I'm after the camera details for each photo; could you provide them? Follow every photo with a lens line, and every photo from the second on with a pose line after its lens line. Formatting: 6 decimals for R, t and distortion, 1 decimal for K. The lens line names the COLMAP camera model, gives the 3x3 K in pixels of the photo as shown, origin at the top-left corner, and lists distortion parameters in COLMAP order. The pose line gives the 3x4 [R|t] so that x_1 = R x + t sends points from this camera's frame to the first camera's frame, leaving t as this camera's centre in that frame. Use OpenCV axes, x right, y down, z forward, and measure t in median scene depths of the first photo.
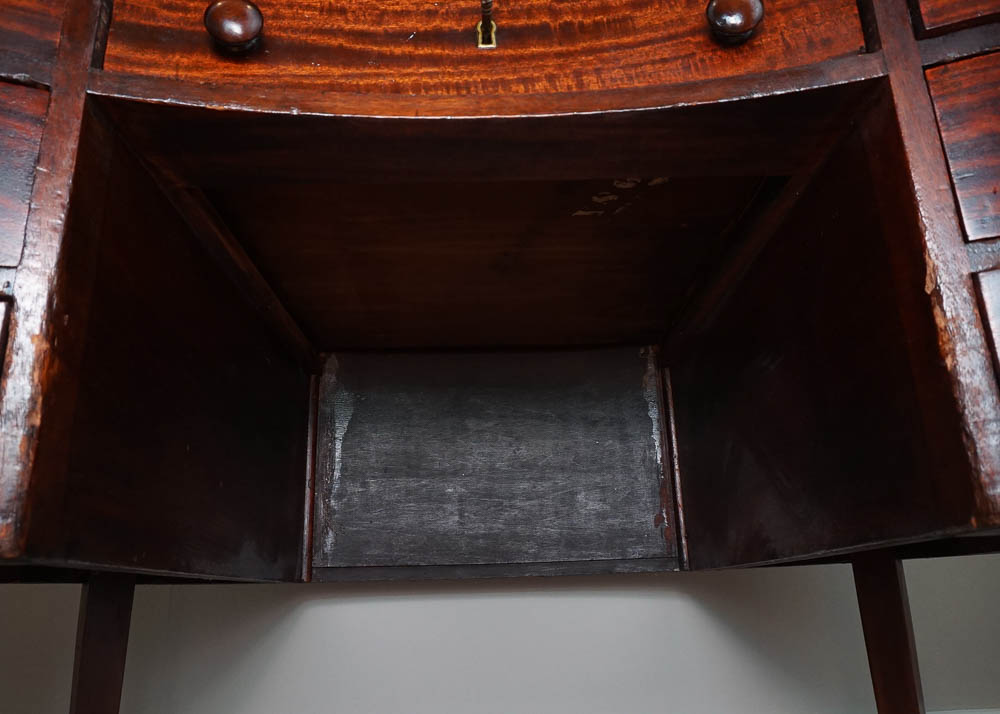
lens RADIAL K [[765.8, 0, 500.0], [0, 765.8, 357.0], [0, 0, 1]] dist [-0.002309, -0.000594]
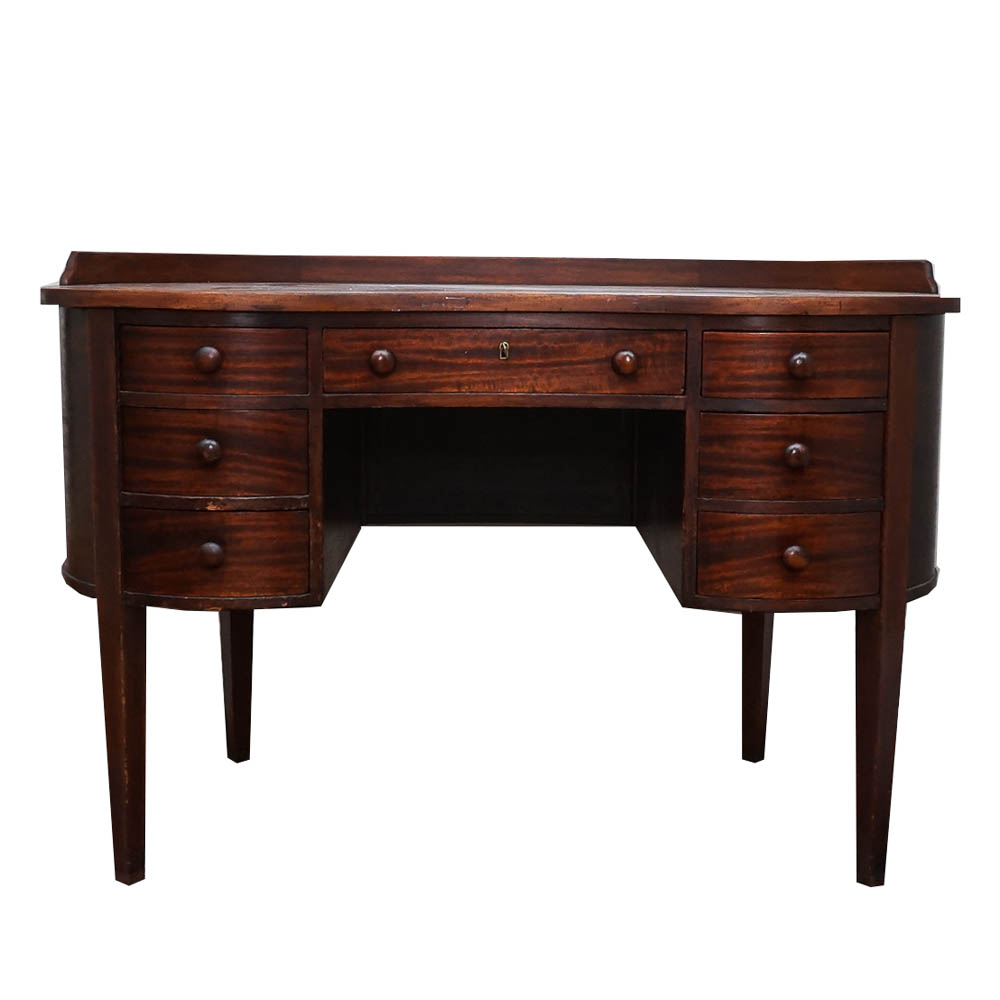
lens RADIAL K [[1369.7, 0, 500.0], [0, 1369.7, 500.0], [0, 0, 1]] dist [-0.015583, -0.002033]
pose [[0.999435, 0.031942, 0.010448, -0.053527], [-0.033341, 0.903255, 0.427806, -1.607400], [0.004228, -0.427913, 0.903810, -2.382305]]
